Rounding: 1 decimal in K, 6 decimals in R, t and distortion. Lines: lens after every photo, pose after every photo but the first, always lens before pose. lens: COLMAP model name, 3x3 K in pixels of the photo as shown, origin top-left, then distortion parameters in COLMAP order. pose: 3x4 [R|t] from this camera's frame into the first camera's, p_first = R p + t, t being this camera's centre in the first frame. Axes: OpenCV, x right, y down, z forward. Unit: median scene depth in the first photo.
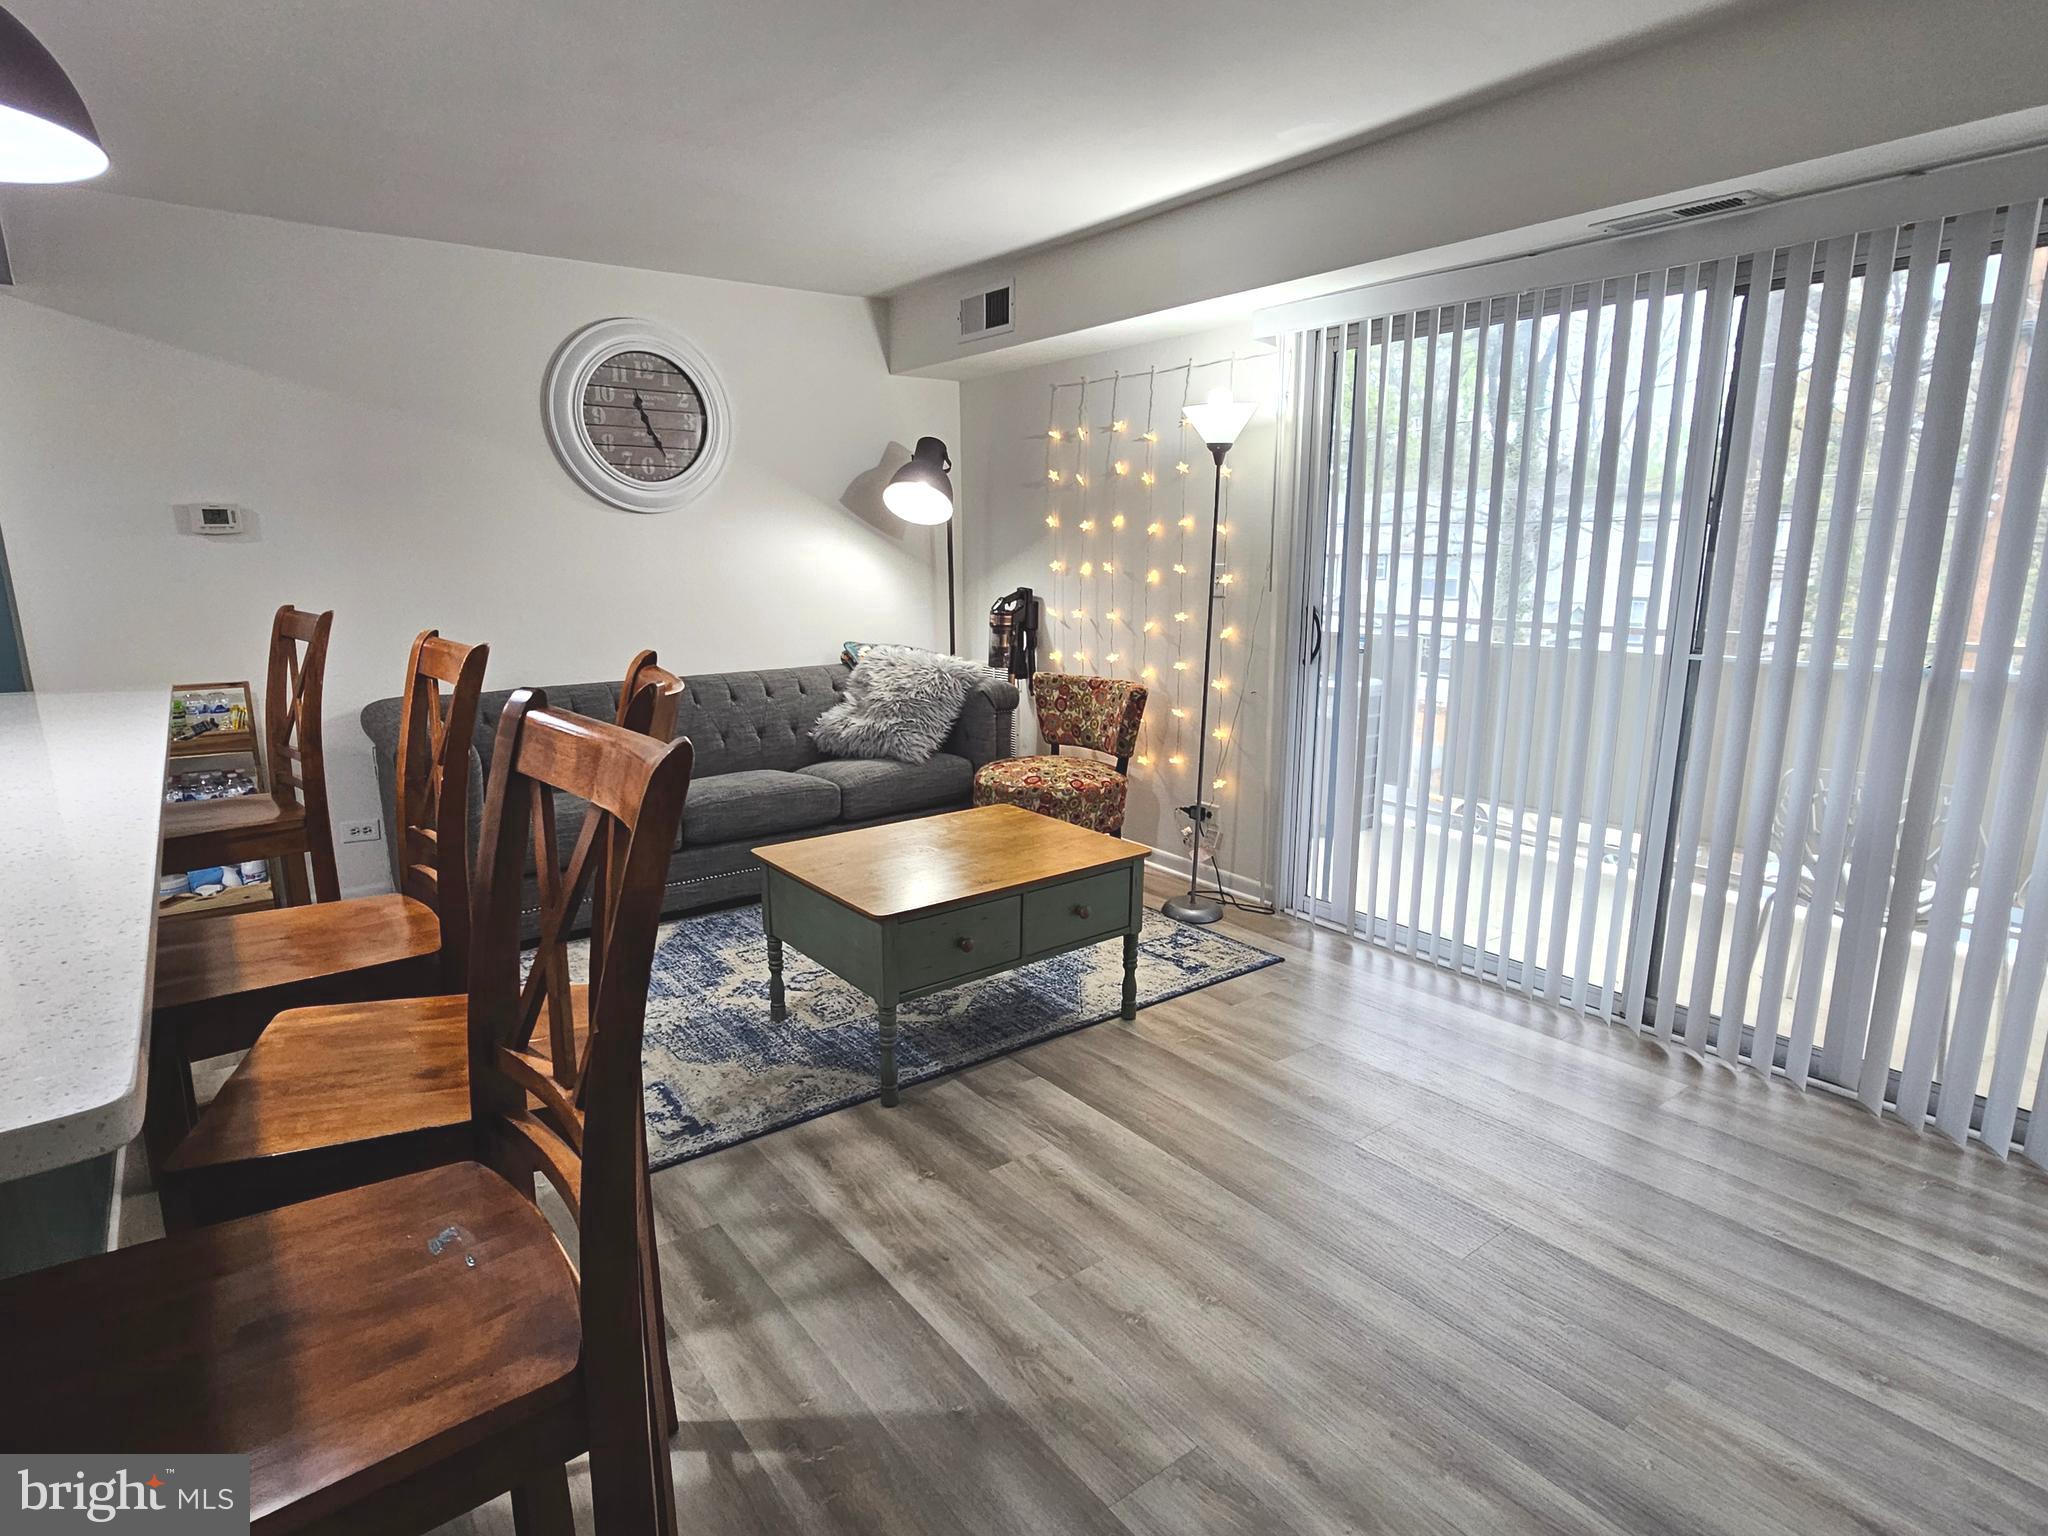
lens RADIAL K [[1095.9, 0, 1016.0], [0, 1095.9, 781.5], [0, 0, 1]] dist [-0.003824, -0.000529]
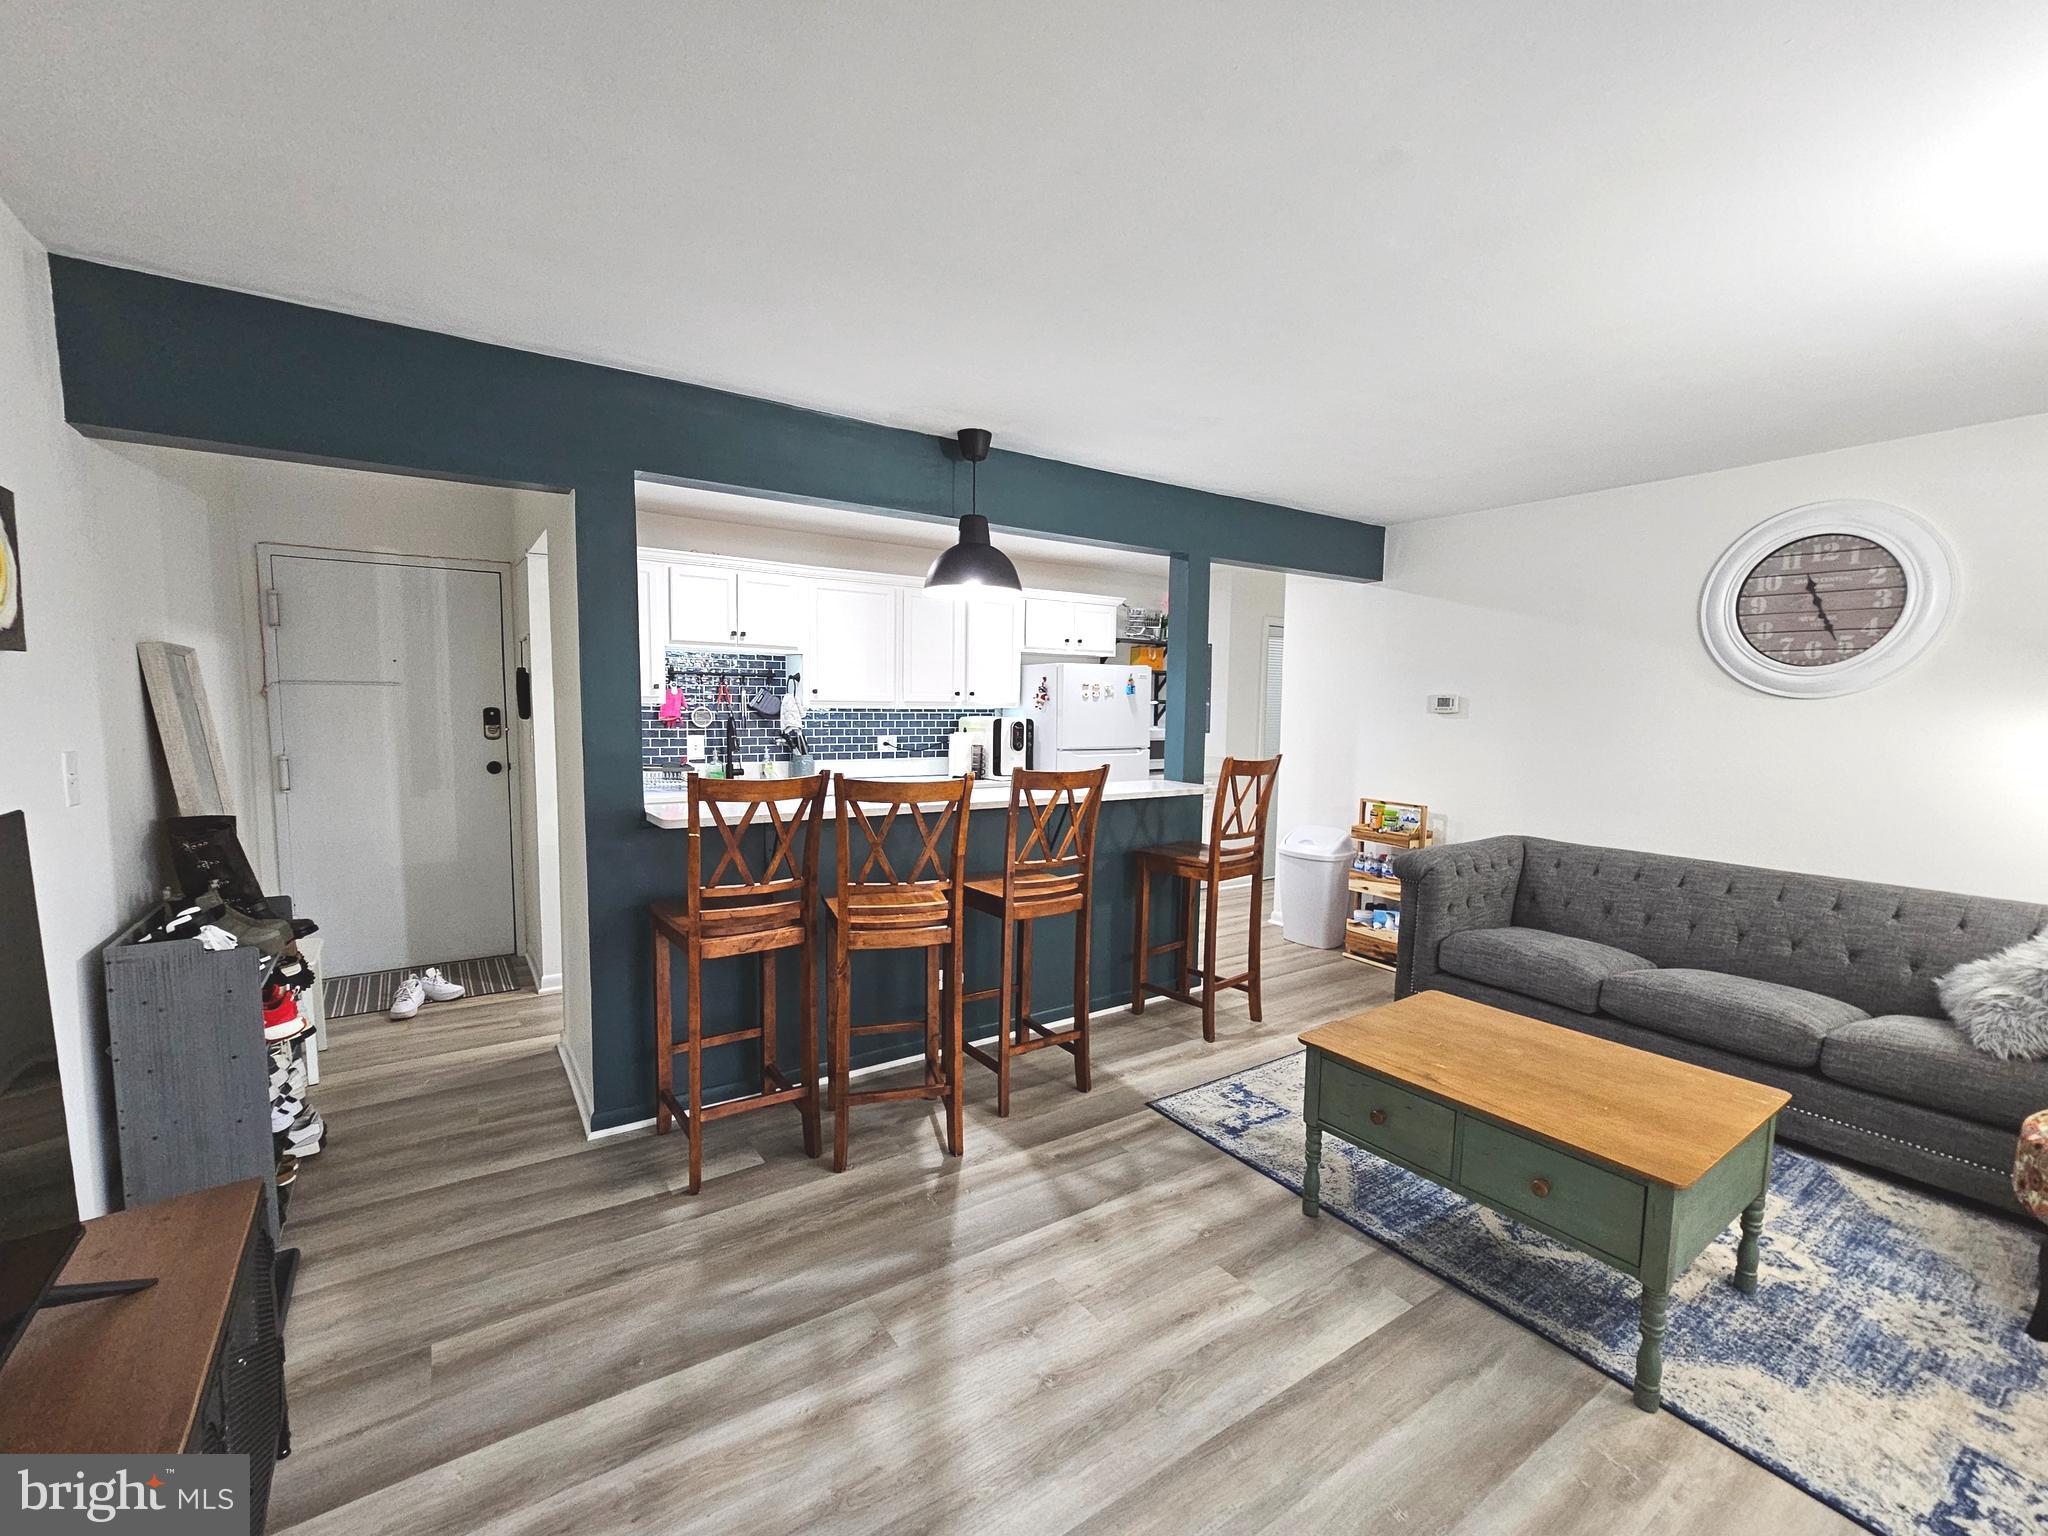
lens RADIAL K [[870.5, 0, 1020.0], [0, 870.5, 779.3], [0, 0, 1]] dist [-0.006452, 0.003154]
pose [[-0.048508, 0.092464, -0.994534, 0.649953], [-0.227732, 0.968456, 0.101147, -0.141809], [0.972515, 0.231393, -0.025921, 0.537977]]
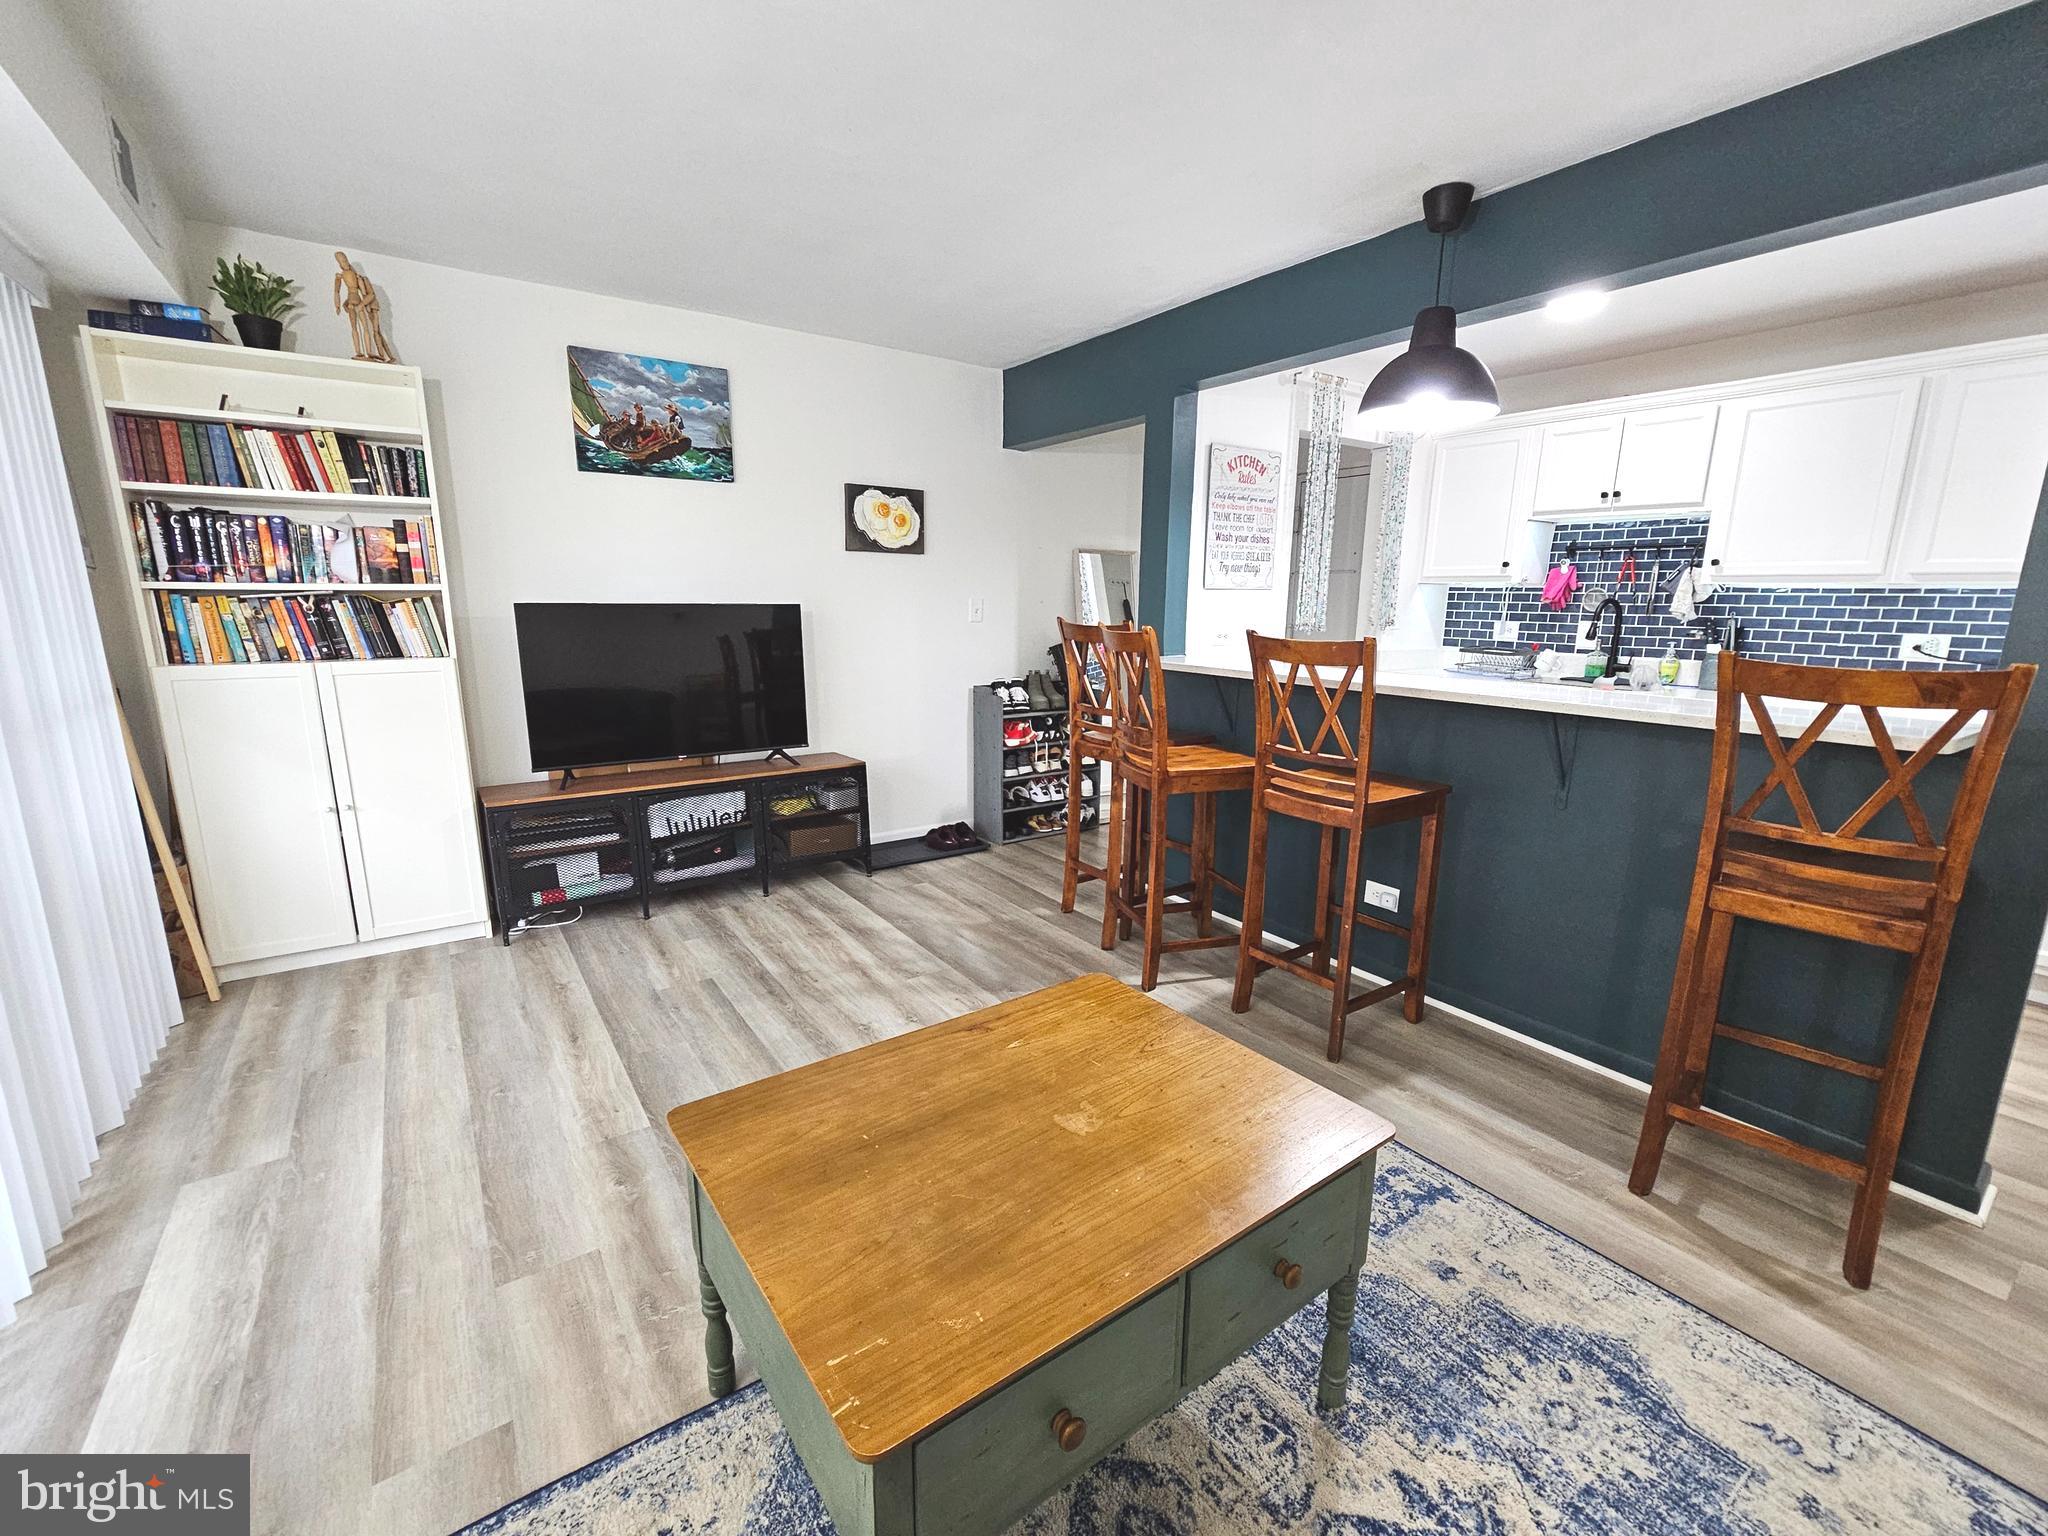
lens RADIAL K [[870.5, 0, 1020.0], [0, 870.5, 779.3], [0, 0, 1]] dist [-0.006452, 0.003154]
pose [[-0.999297, -0.013591, 0.034947, -0.065019], [0.002066, 0.910629, 0.413221, -0.266939], [-0.037440, 0.413002, -0.909960, 1.295740]]
